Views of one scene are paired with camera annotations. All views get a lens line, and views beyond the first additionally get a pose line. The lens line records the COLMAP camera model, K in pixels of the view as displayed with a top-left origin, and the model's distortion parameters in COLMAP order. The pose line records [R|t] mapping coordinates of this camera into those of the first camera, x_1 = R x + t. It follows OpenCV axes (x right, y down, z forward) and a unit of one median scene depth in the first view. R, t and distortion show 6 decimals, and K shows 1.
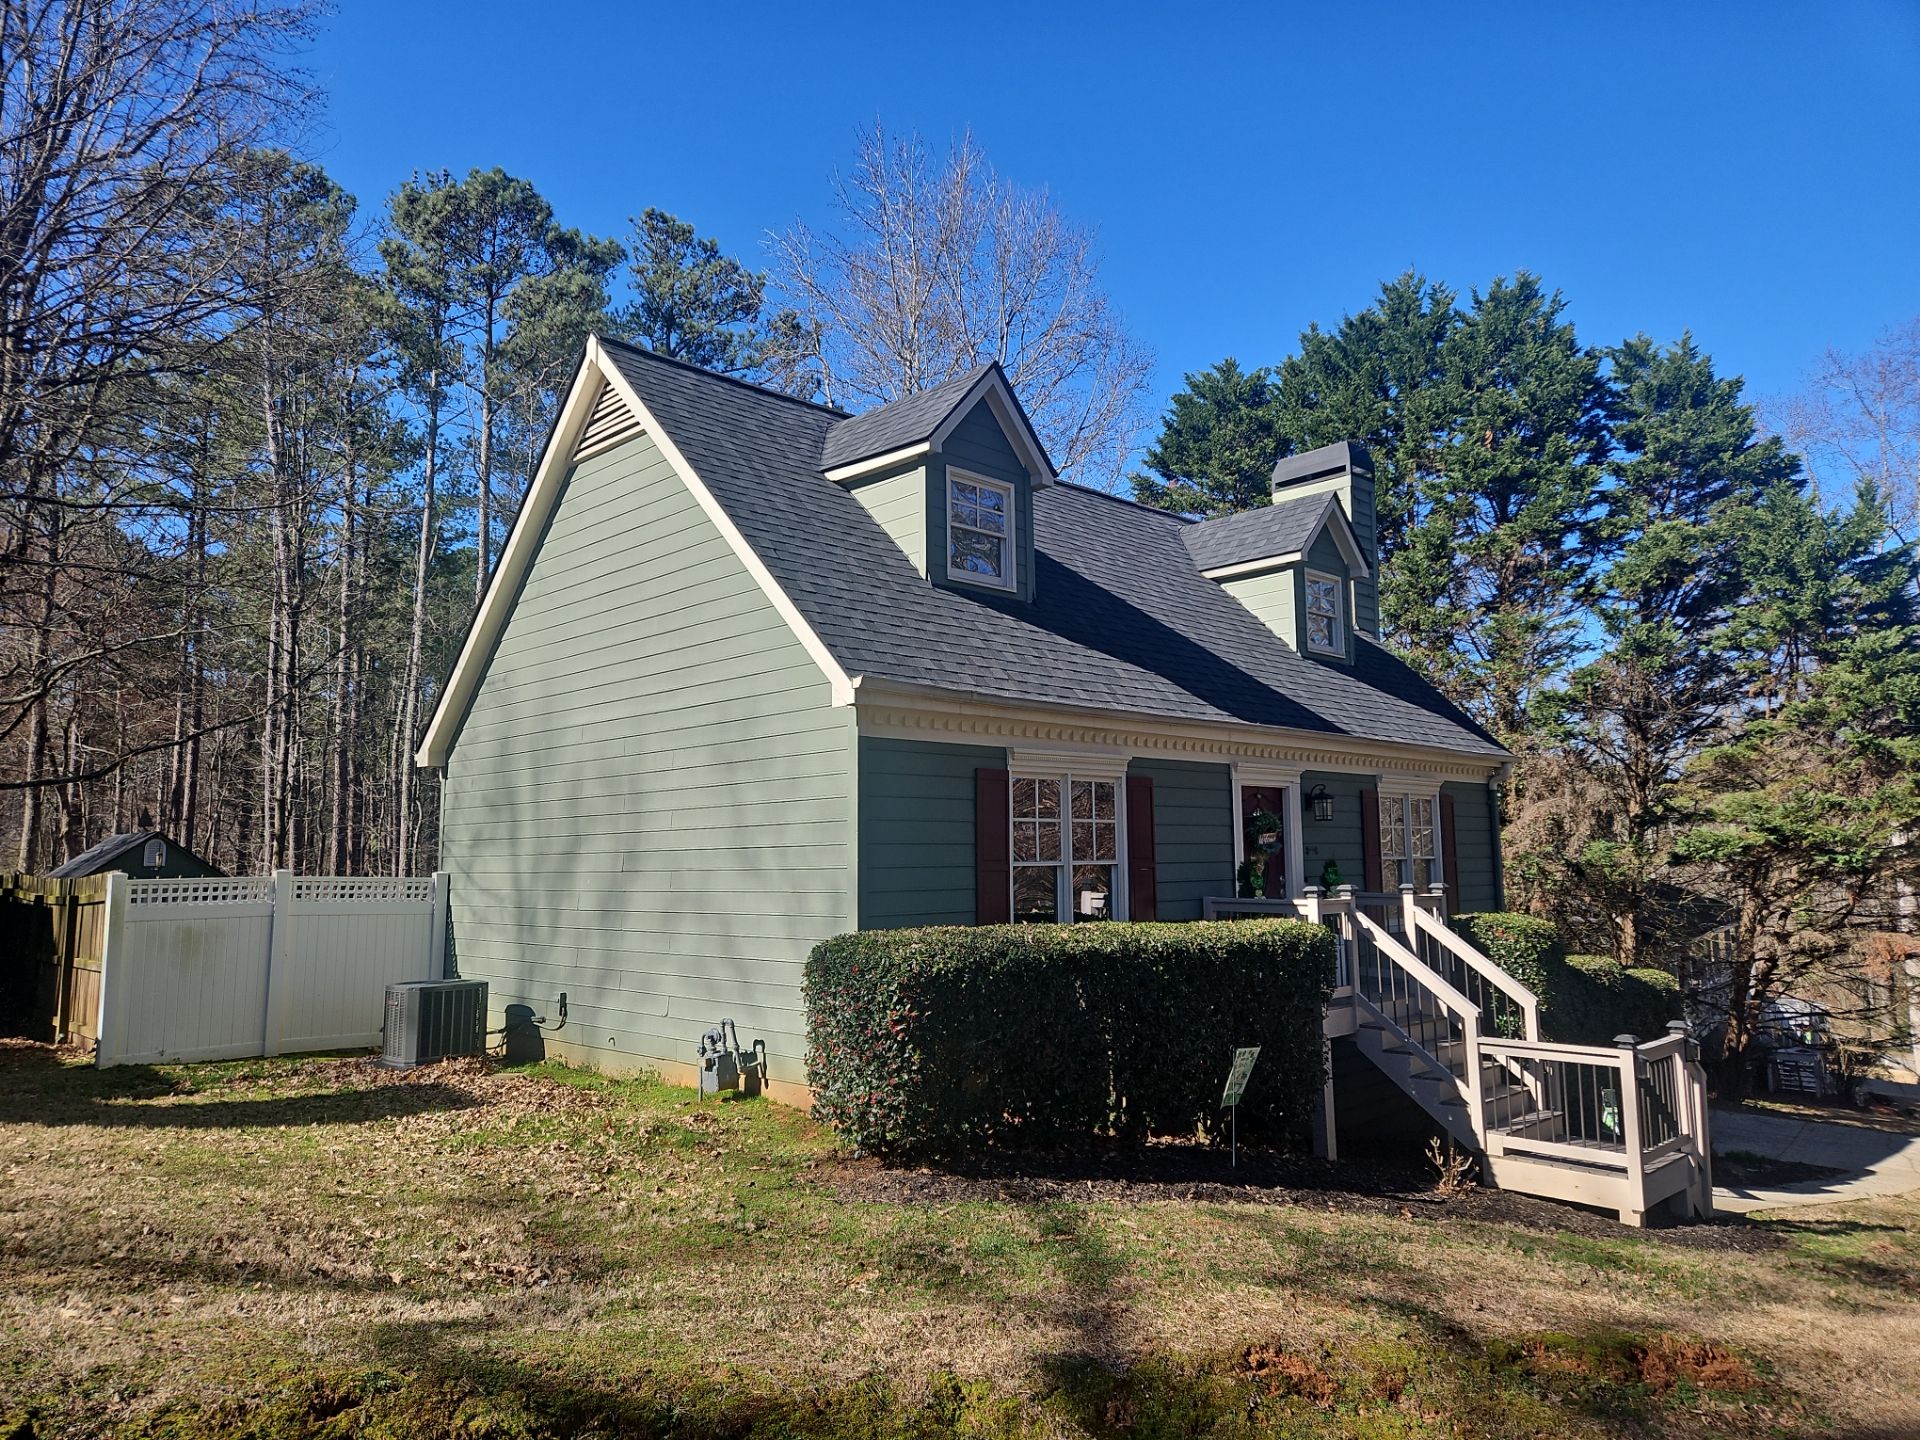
lens RADIAL K [[1260.5, 0, 951.9], [0, 1260.5, 723.1], [0, 0, 1]] dist [0.059423, -0.008824]
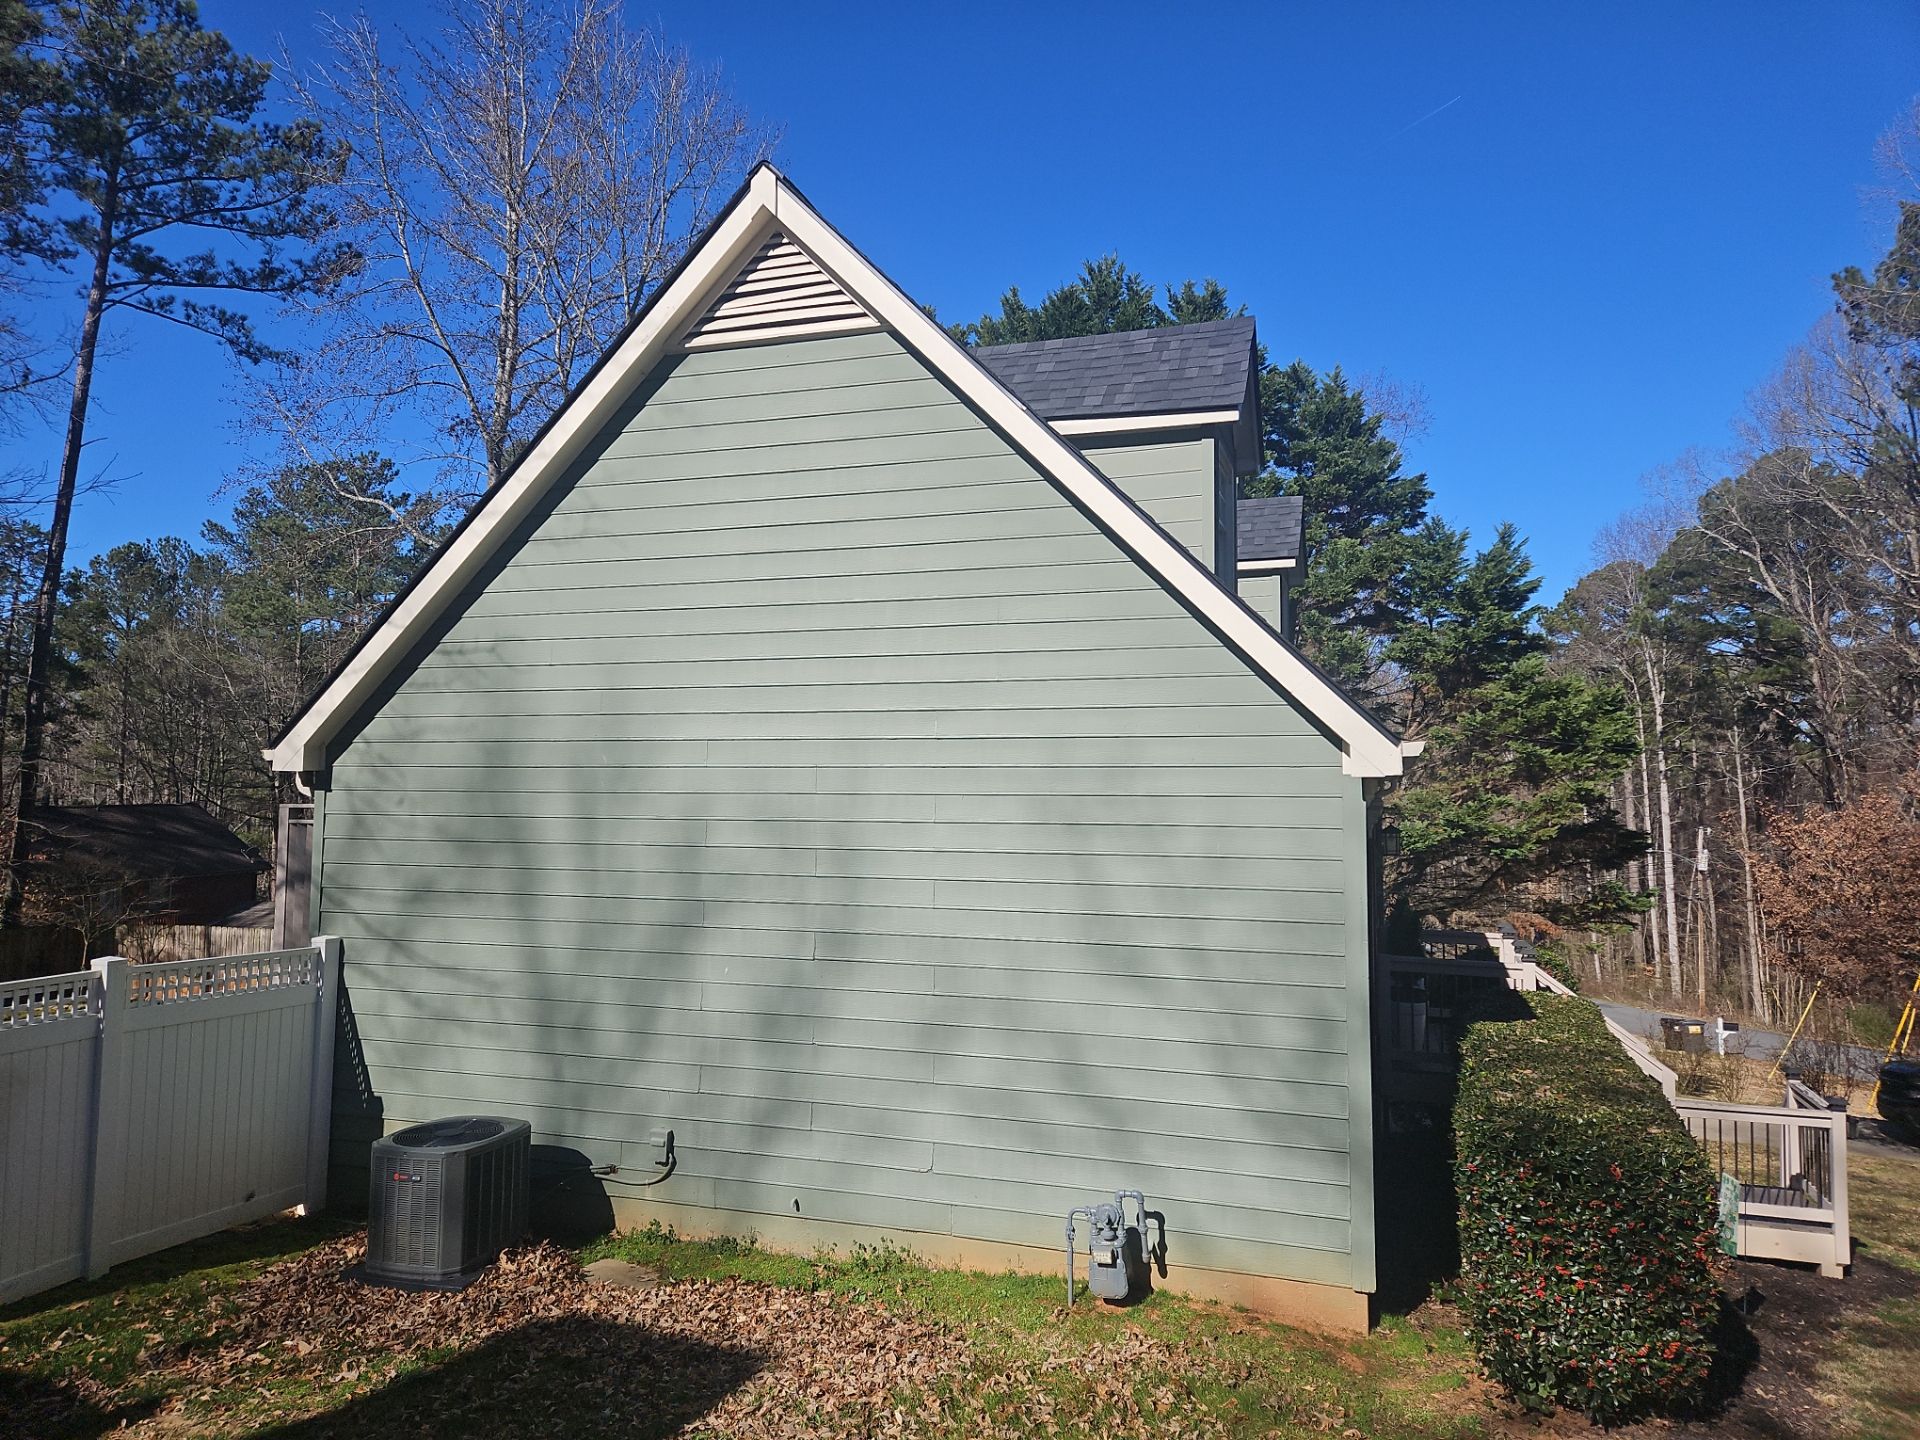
lens RADIAL K [[1260.5, 0, 954.6], [0, 1260.5, 717.3], [0, 0, 1]] dist [0.059423, -0.008824]
pose [[0.891110, 0.040195, 0.452004, -0.488793], [-0.063943, 0.997253, 0.037381, -0.045699], [-0.449260, -0.062213, 0.891232, 0.334040]]
